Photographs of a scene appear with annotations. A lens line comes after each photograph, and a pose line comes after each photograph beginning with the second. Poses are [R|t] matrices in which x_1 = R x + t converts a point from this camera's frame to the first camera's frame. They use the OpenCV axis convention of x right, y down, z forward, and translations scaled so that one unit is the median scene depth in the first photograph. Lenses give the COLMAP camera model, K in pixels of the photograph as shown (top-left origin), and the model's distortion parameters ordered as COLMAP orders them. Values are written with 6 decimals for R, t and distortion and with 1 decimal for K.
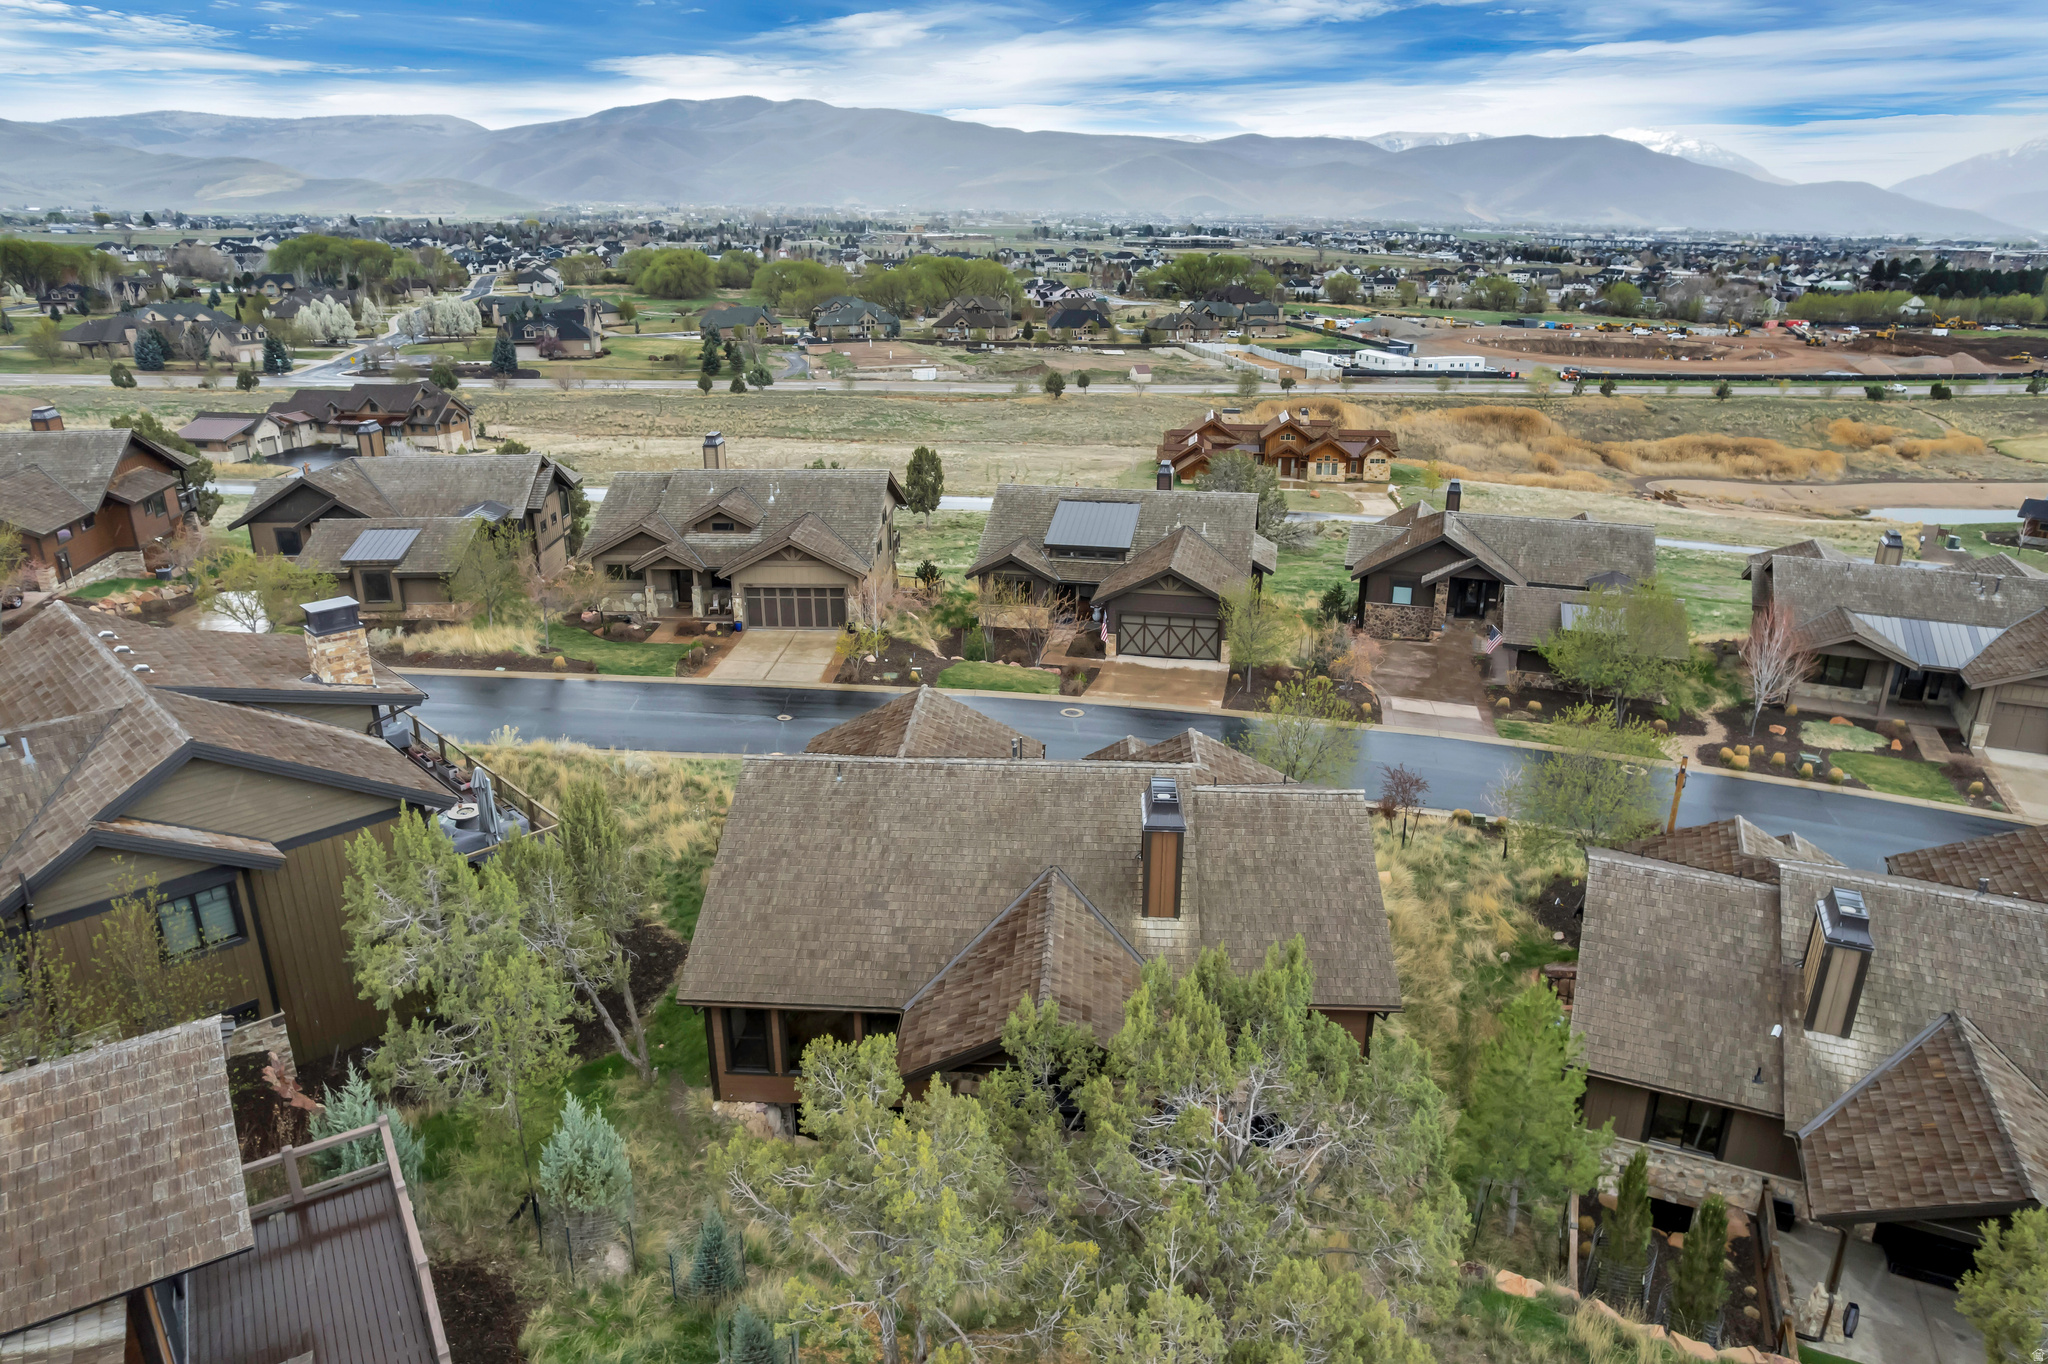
lens RADIAL K [[1313.2, 0, 1034.0], [0, 1313.2, 670.3], [0, 0, 1]] dist [-0.079217, 0.072207]
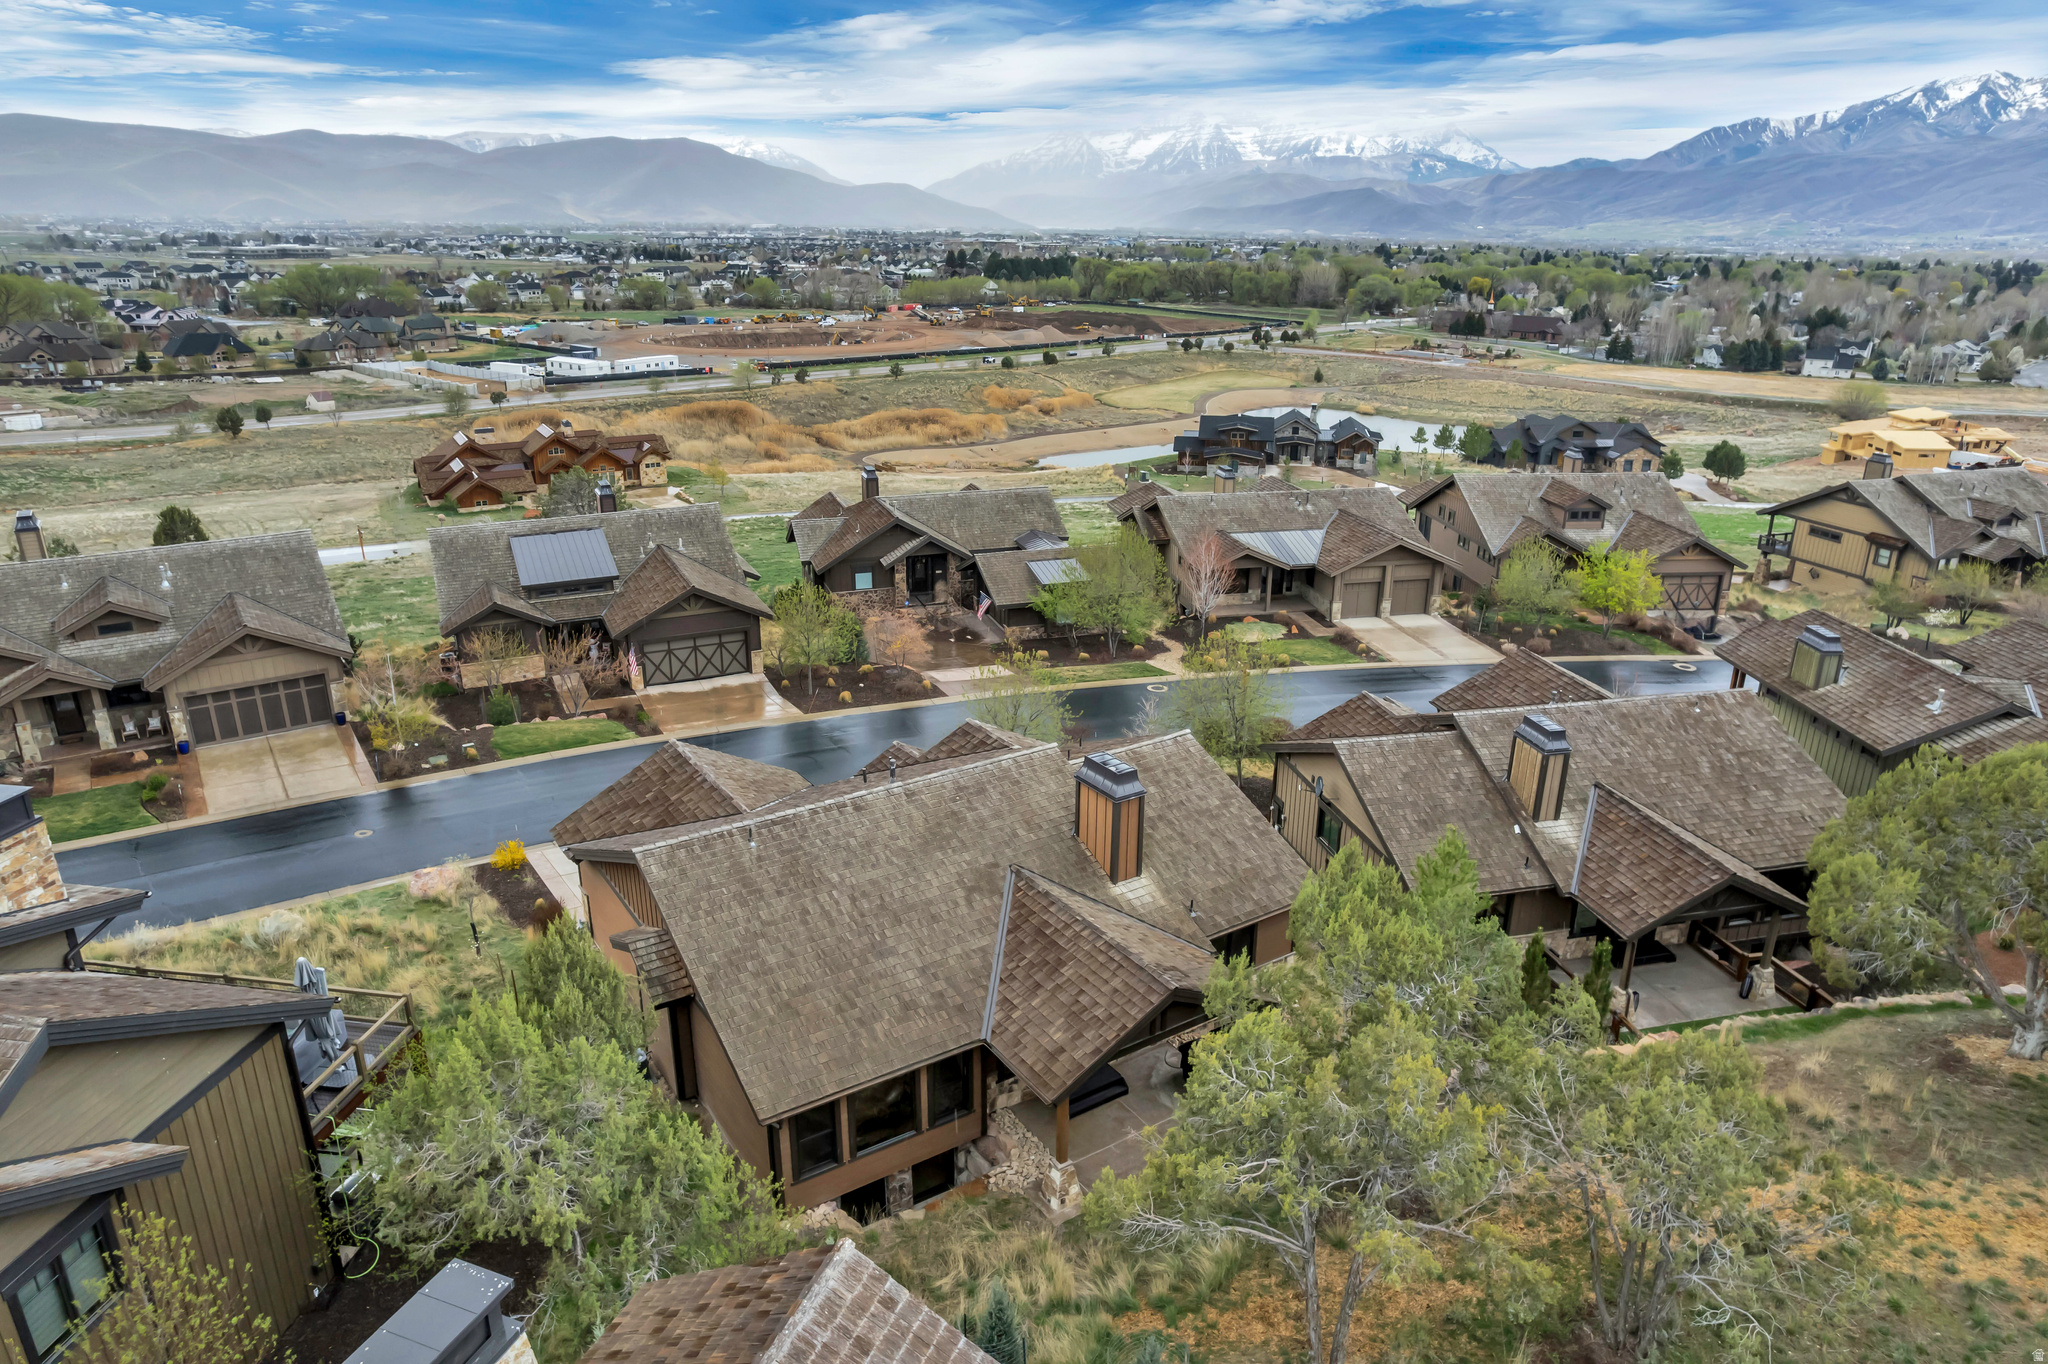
lens RADIAL K [[1313.2, 0, 1031.8], [0, 1313.2, 676.3], [0, 0, 1]] dist [-0.079217, 0.072207]
pose [[0.805006, -0.195476, 0.560138, -0.215852], [0.193581, 0.979030, 0.063453, -0.023158], [-0.560796, 0.057352, 0.825966, 0.061176]]
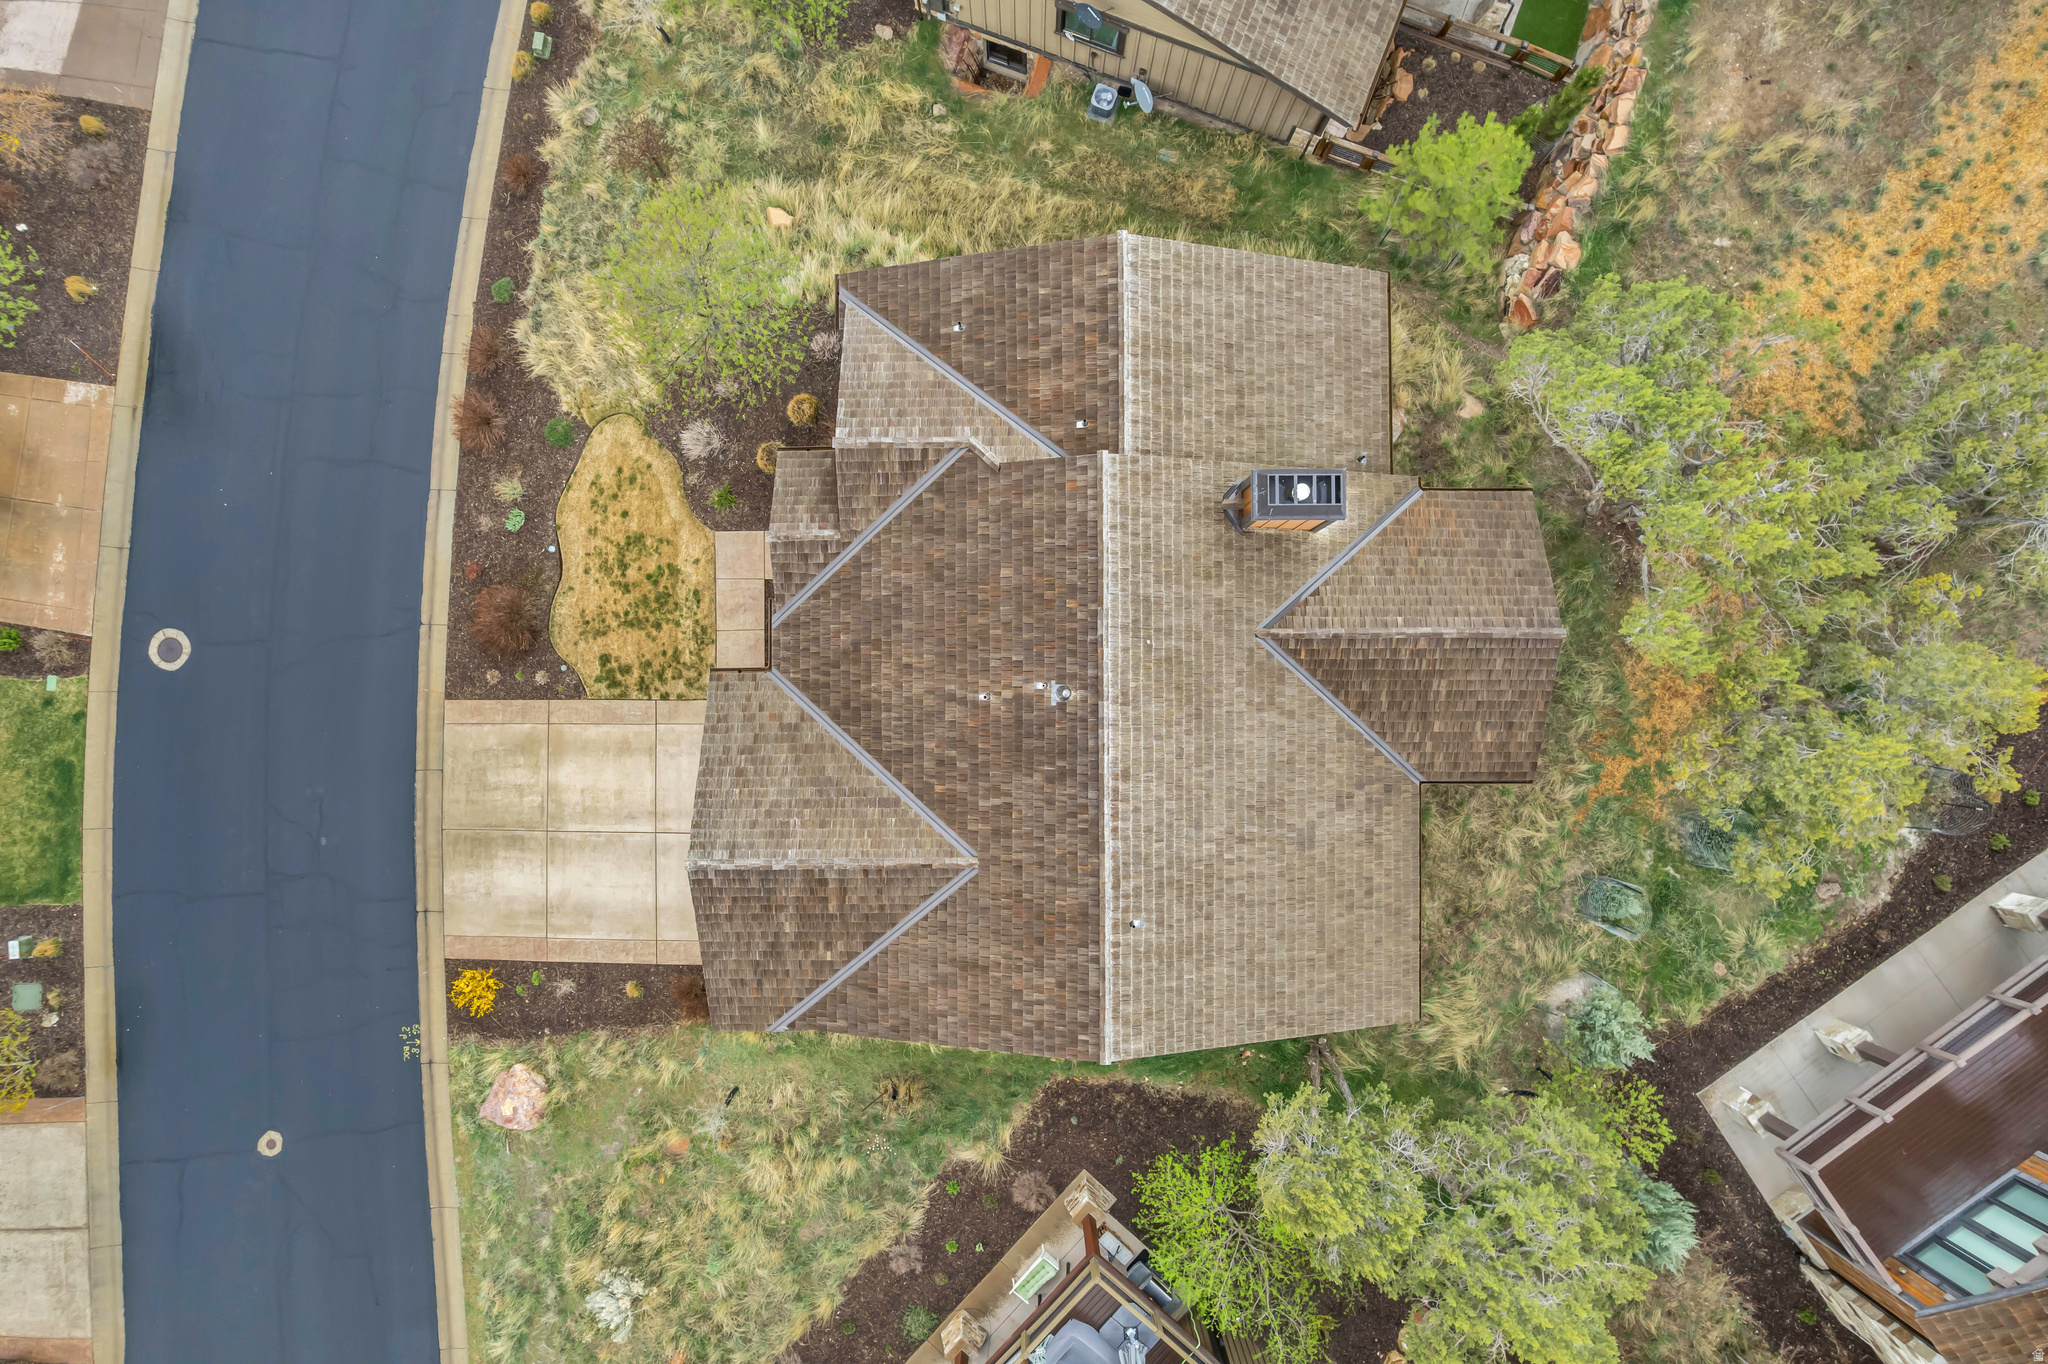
lens RADIAL K [[1313.2, 0, 1032.1], [0, 1313.2, 671.6], [0, 0, 1]] dist [-0.079217, 0.072207]
pose [[-0.052681, -0.998602, 0.004307, -0.001916], [0.329446, -0.013308, 0.944080, -0.288635], [-0.942703, 0.051154, 0.329687, 0.362572]]
